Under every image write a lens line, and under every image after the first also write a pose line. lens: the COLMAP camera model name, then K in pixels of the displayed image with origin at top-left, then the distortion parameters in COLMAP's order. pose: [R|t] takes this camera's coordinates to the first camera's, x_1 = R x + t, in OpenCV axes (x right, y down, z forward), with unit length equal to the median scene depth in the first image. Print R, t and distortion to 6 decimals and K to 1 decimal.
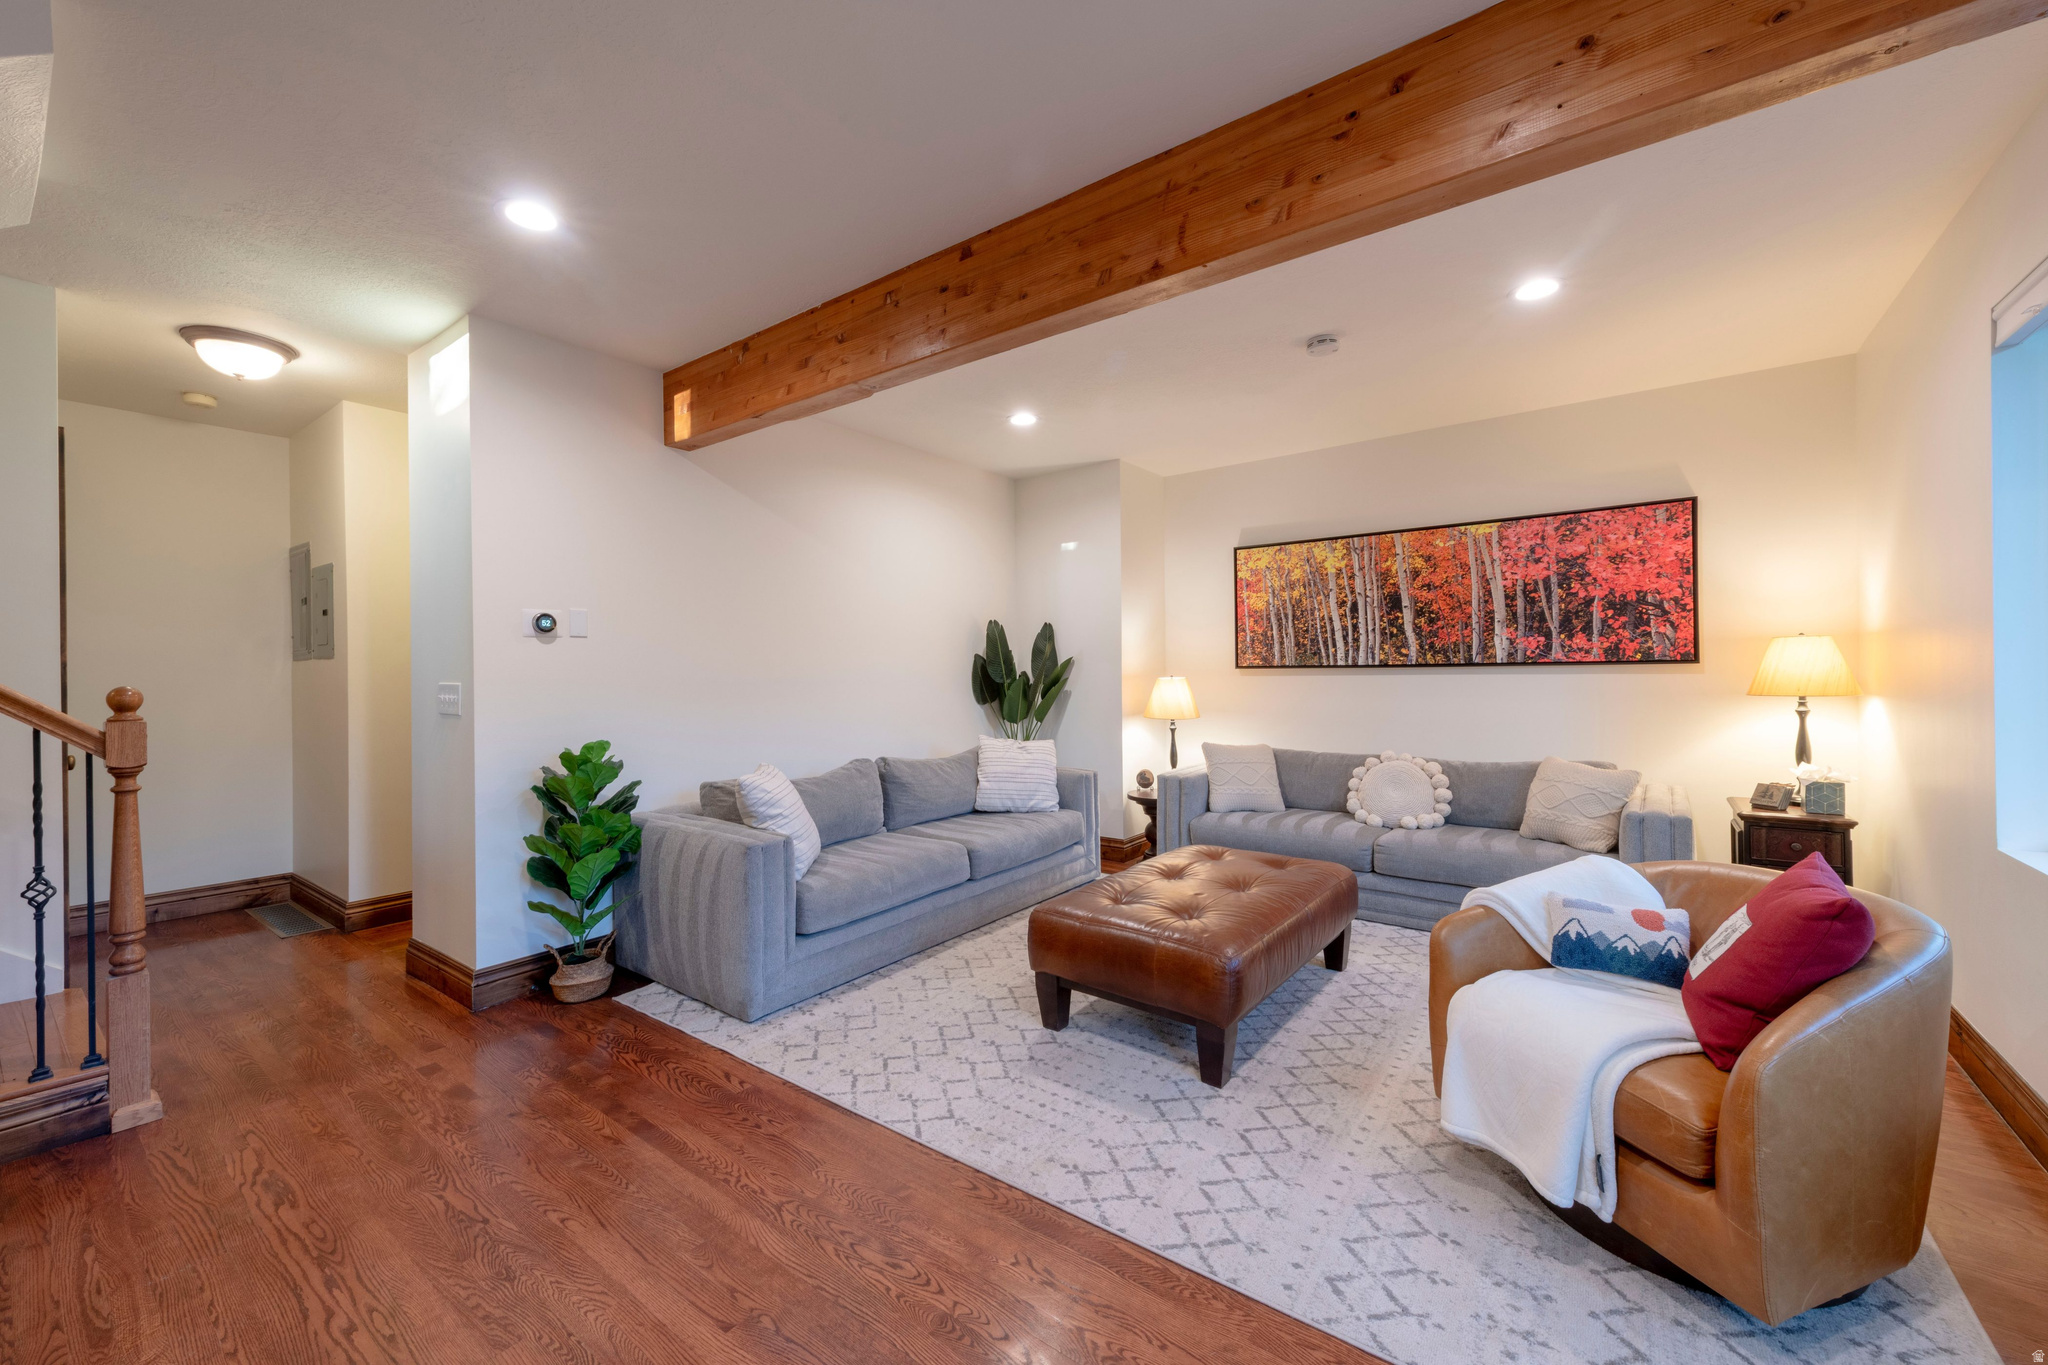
lens RADIAL K [[803.8, 0, 1033.1], [0, 803.8, 671.6], [0, 0, 1]] dist [0.007906, -0.001473]
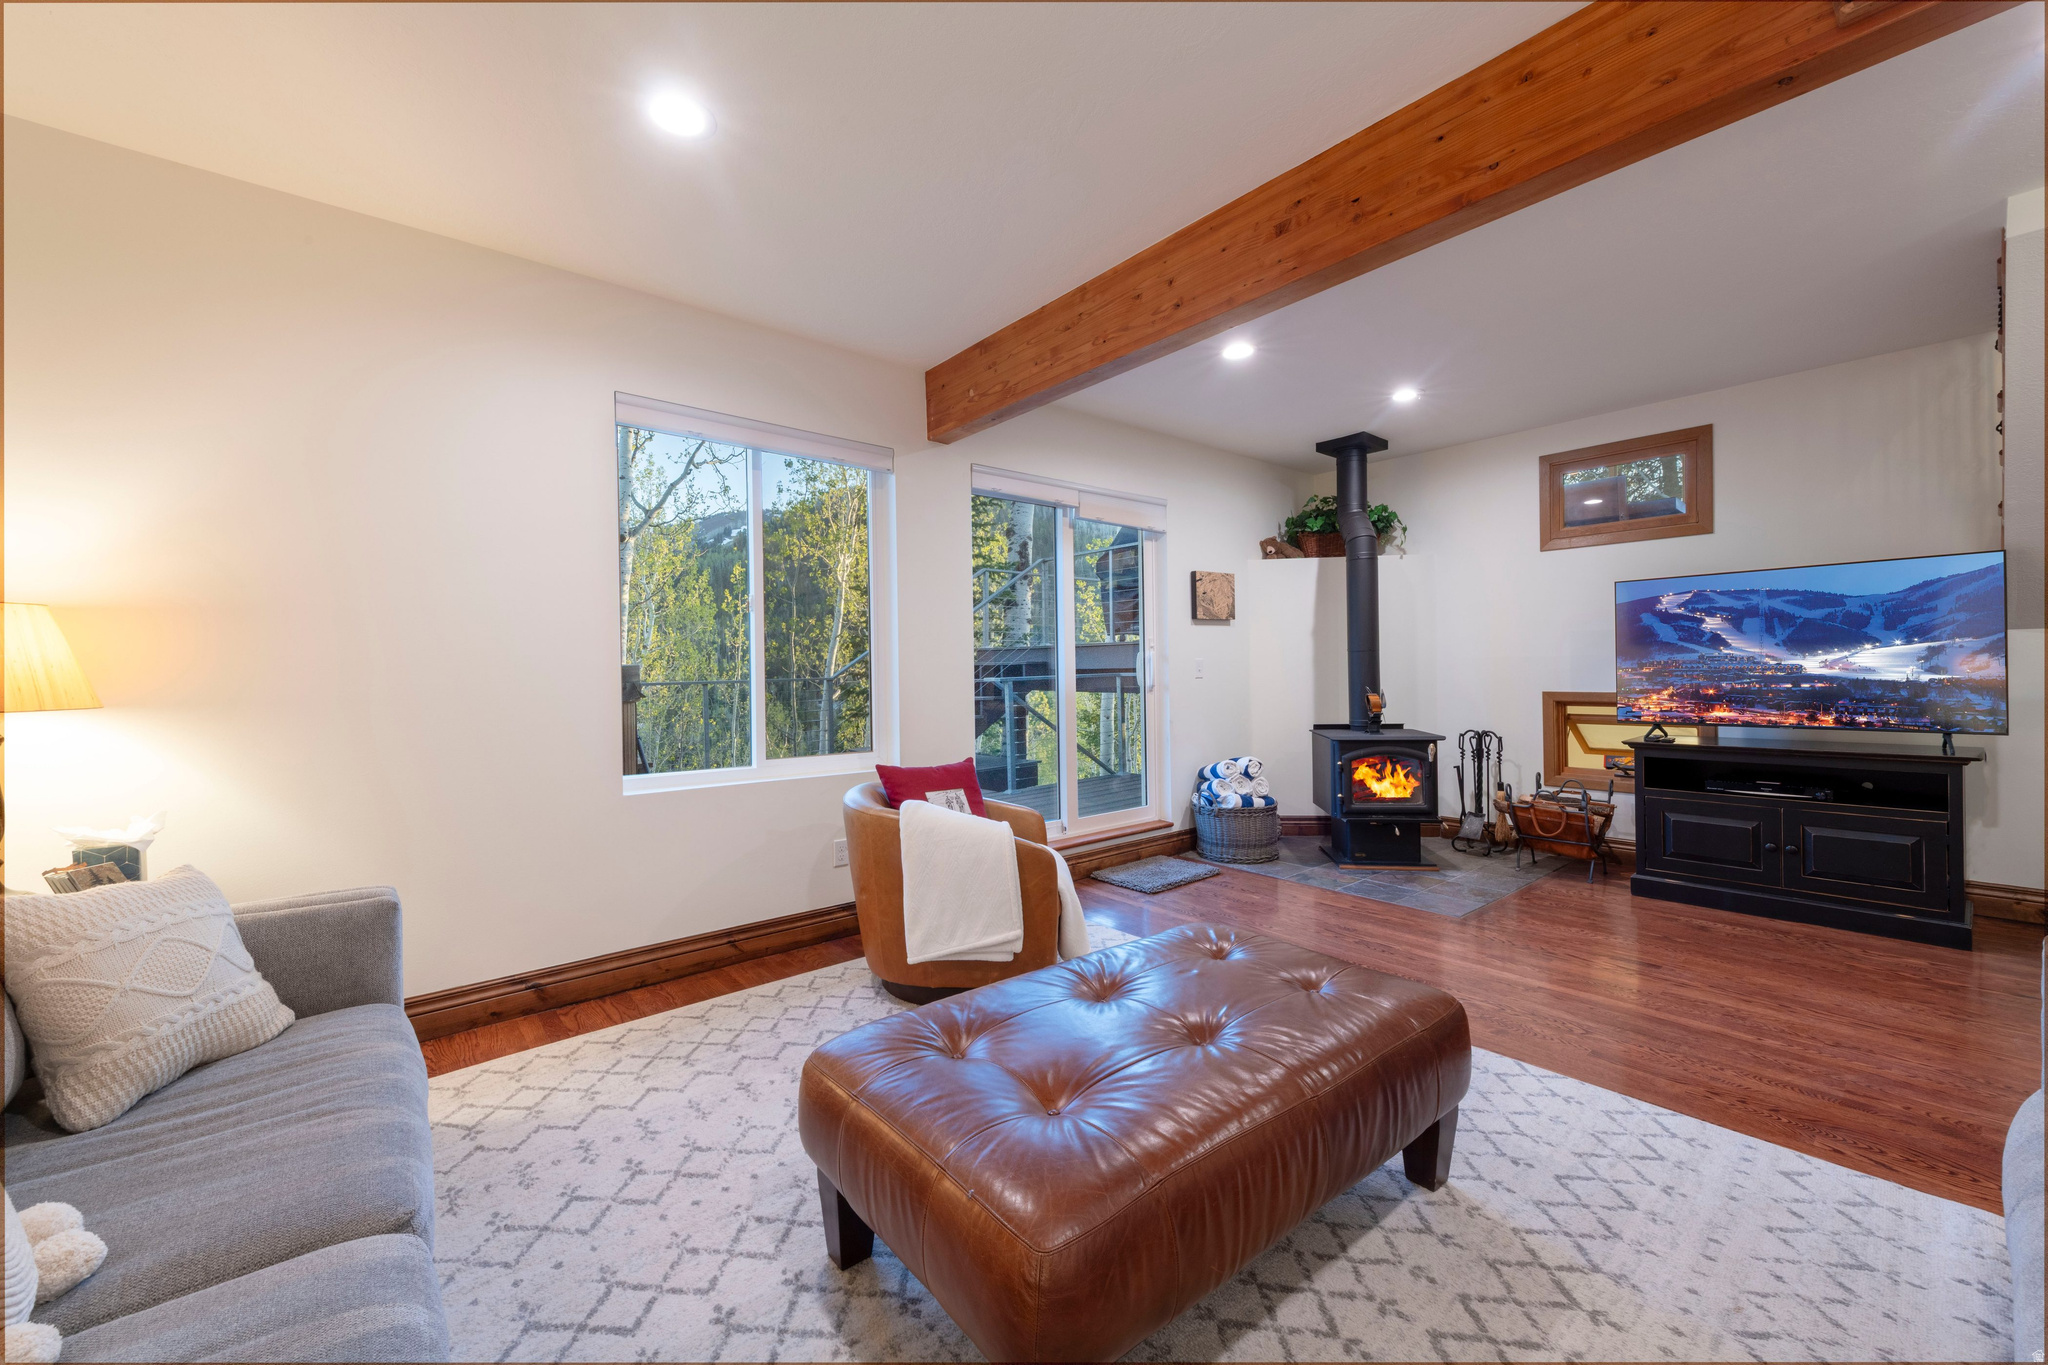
lens RADIAL K [[803.8, 0, 1019.7], [0, 803.8, 676.4], [0, 0, 1]] dist [0.007906, -0.001473]
pose [[-0.969068, 0.023003, 0.245721, 0.118145], [0.026465, 0.999591, 0.010797, 0.014005], [-0.245372, 0.016966, -0.969280, 1.144165]]
